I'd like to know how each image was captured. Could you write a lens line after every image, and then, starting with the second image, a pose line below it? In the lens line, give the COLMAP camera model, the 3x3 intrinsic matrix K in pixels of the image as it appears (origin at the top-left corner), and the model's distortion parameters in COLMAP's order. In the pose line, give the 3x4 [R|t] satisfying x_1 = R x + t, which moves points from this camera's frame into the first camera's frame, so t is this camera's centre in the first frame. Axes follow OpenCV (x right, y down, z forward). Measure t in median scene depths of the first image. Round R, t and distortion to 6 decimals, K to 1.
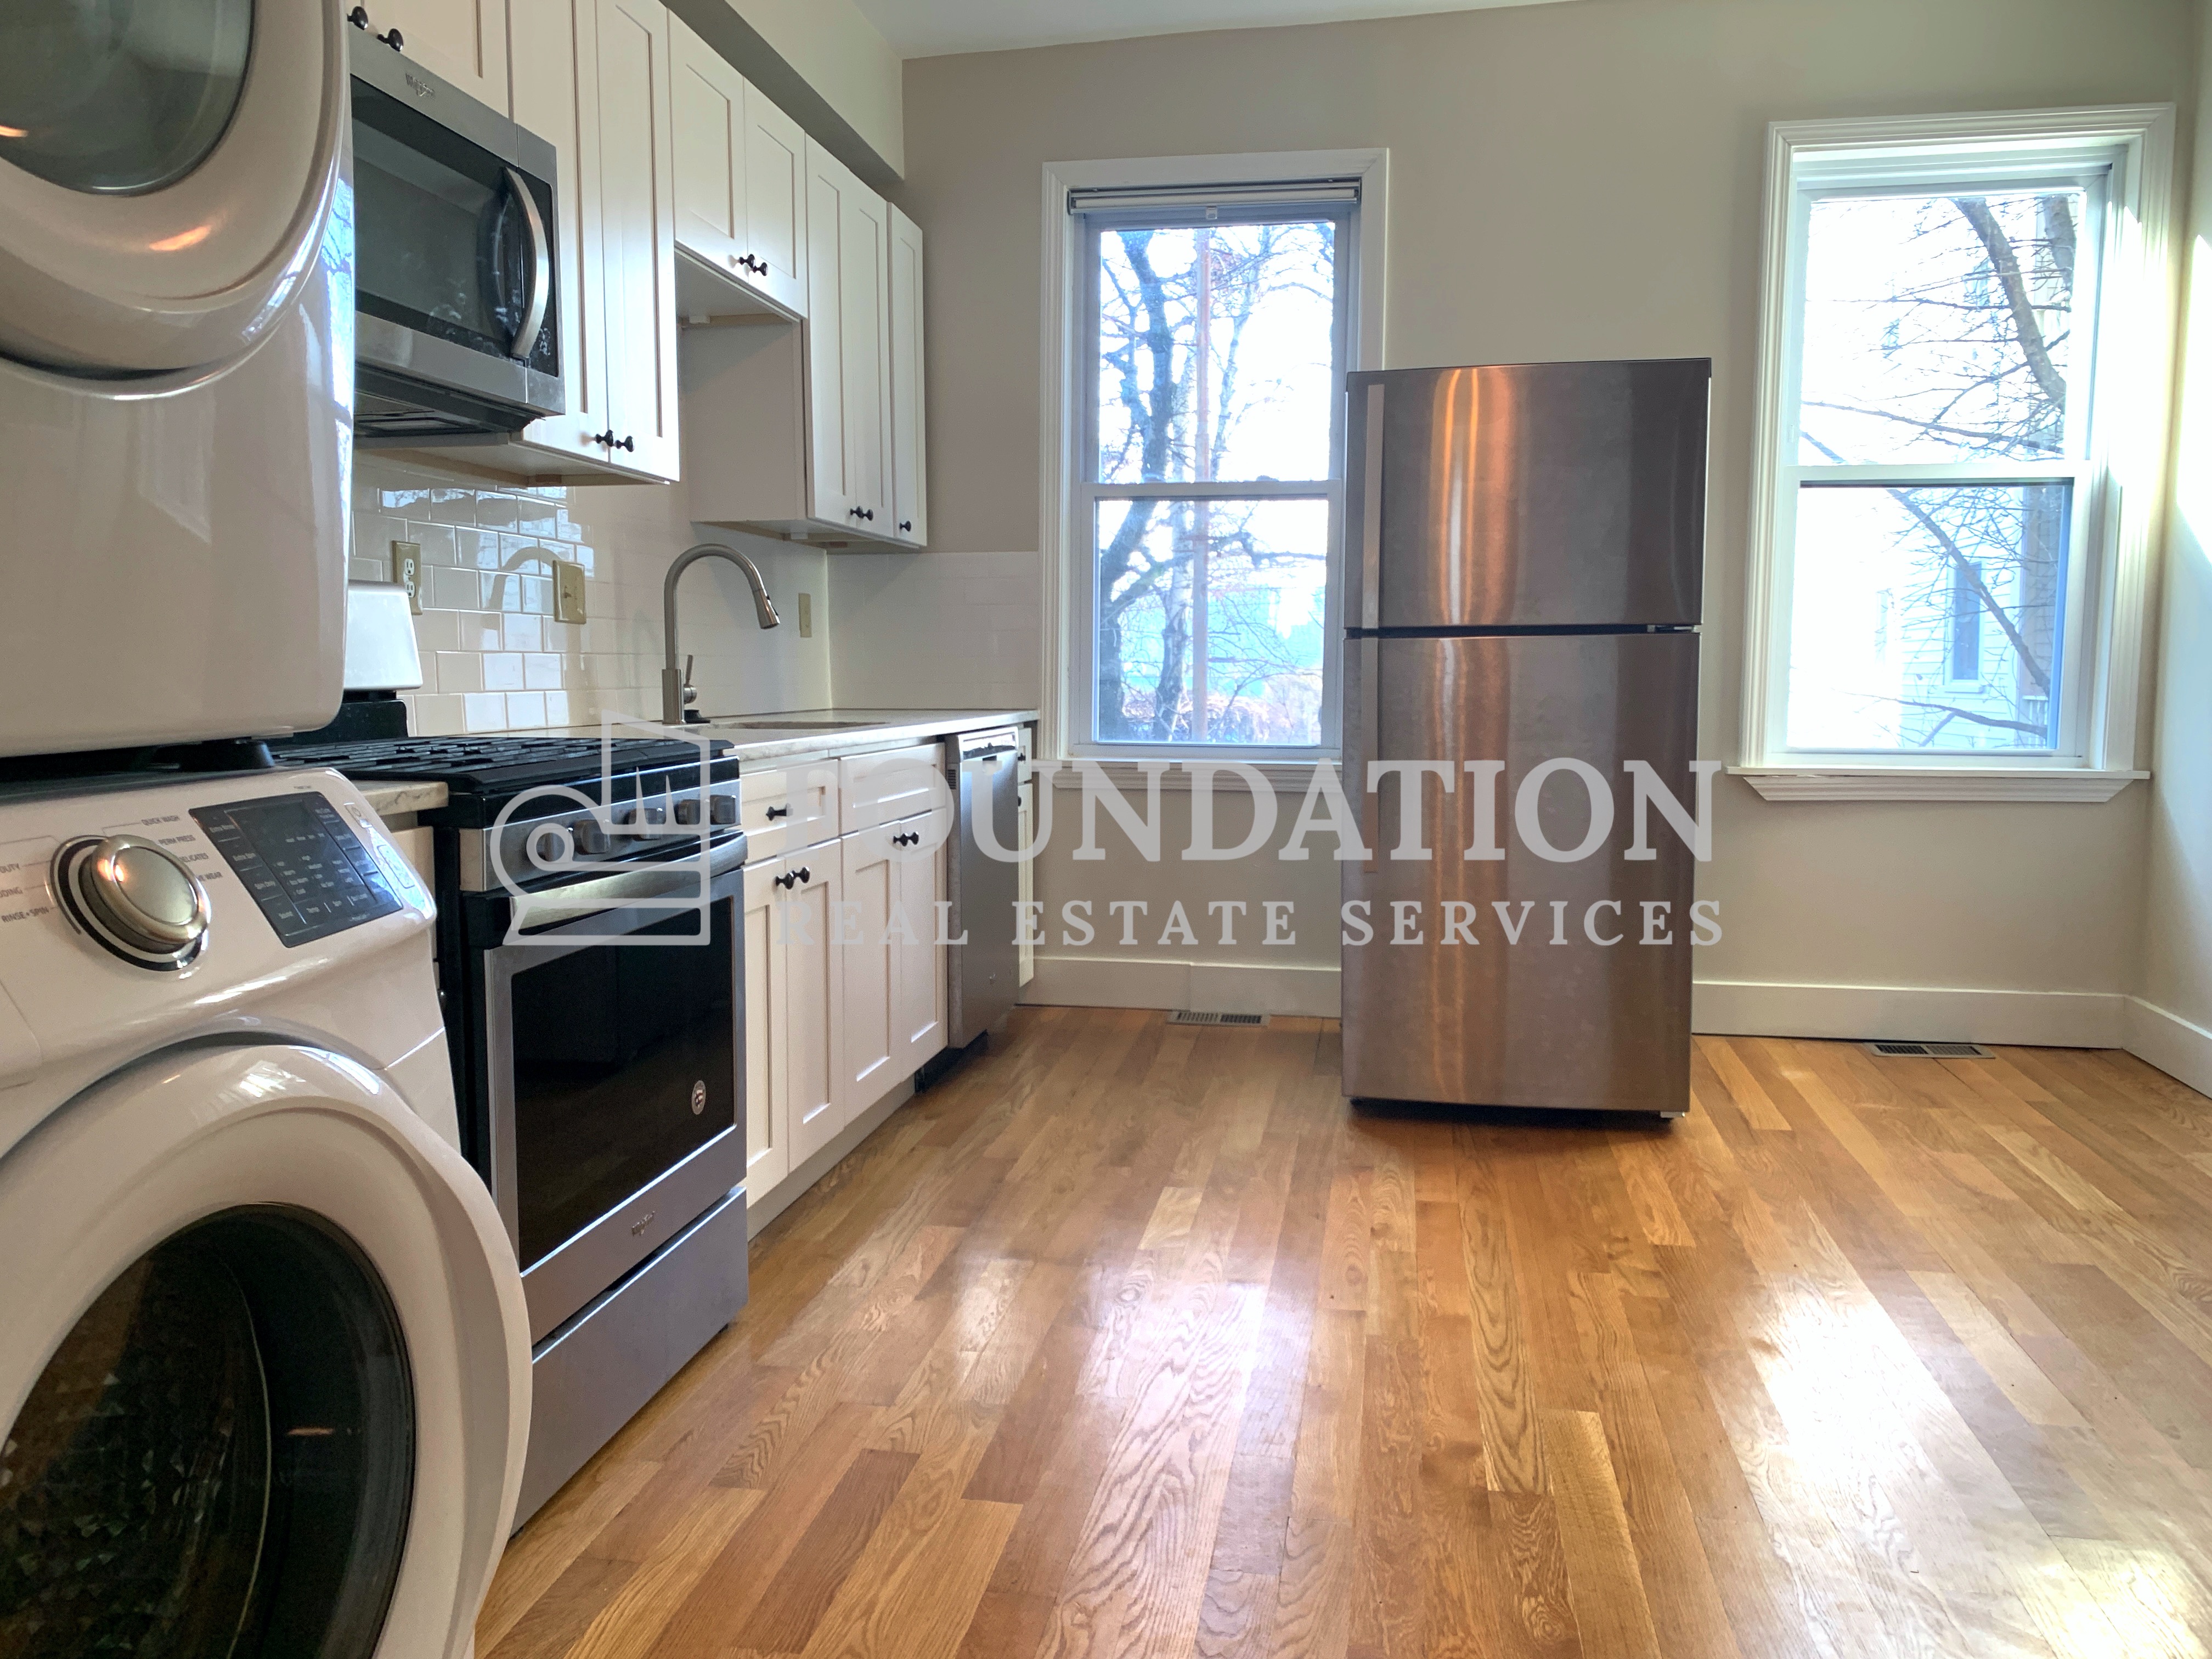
lens RADIAL K [[1690.2, 0, 1090.1], [0, 1690.2, 829.6], [0, 0, 1]] dist [0.016710, -0.028866]
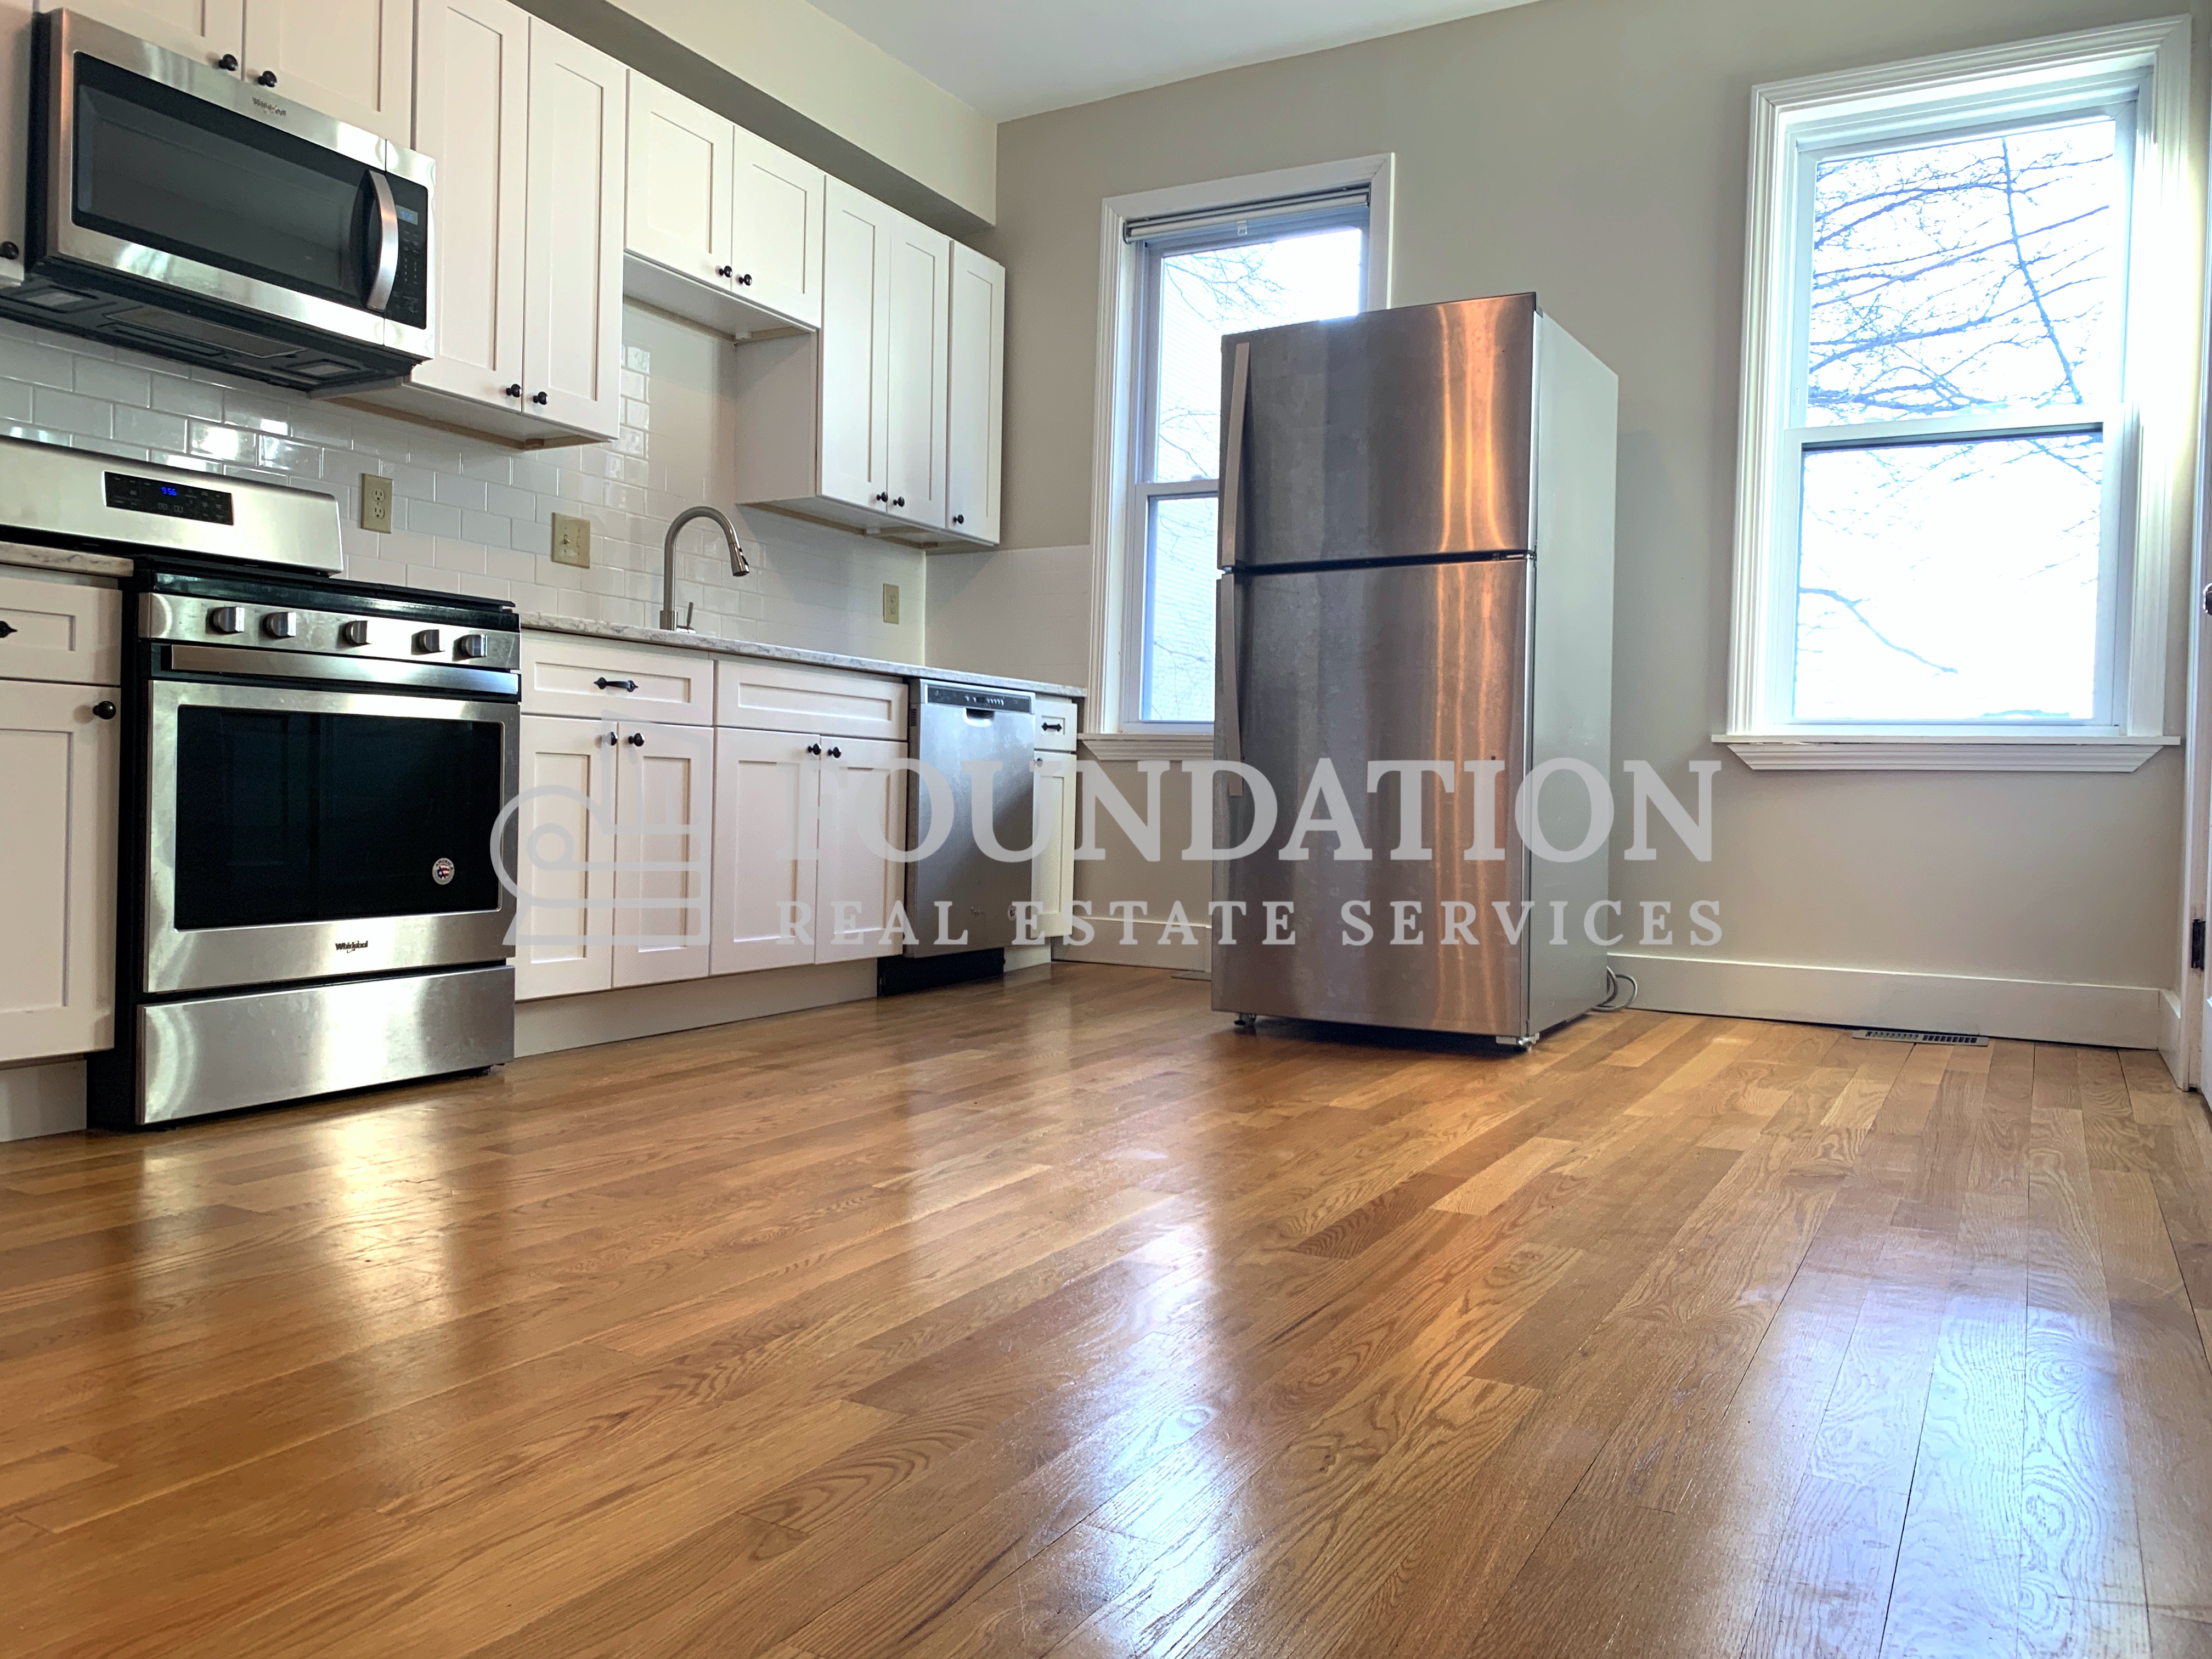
lens RADIAL K [[1690.2, 0, 1092.8], [0, 1690.2, 837.3], [0, 0, 1]] dist [0.016710, -0.028866]
pose [[0.947833, 0.030906, -0.317265, 0.428215], [-0.054756, 0.996281, -0.066533, 0.129534], [0.314028, 0.080435, 0.946000, -0.033649]]
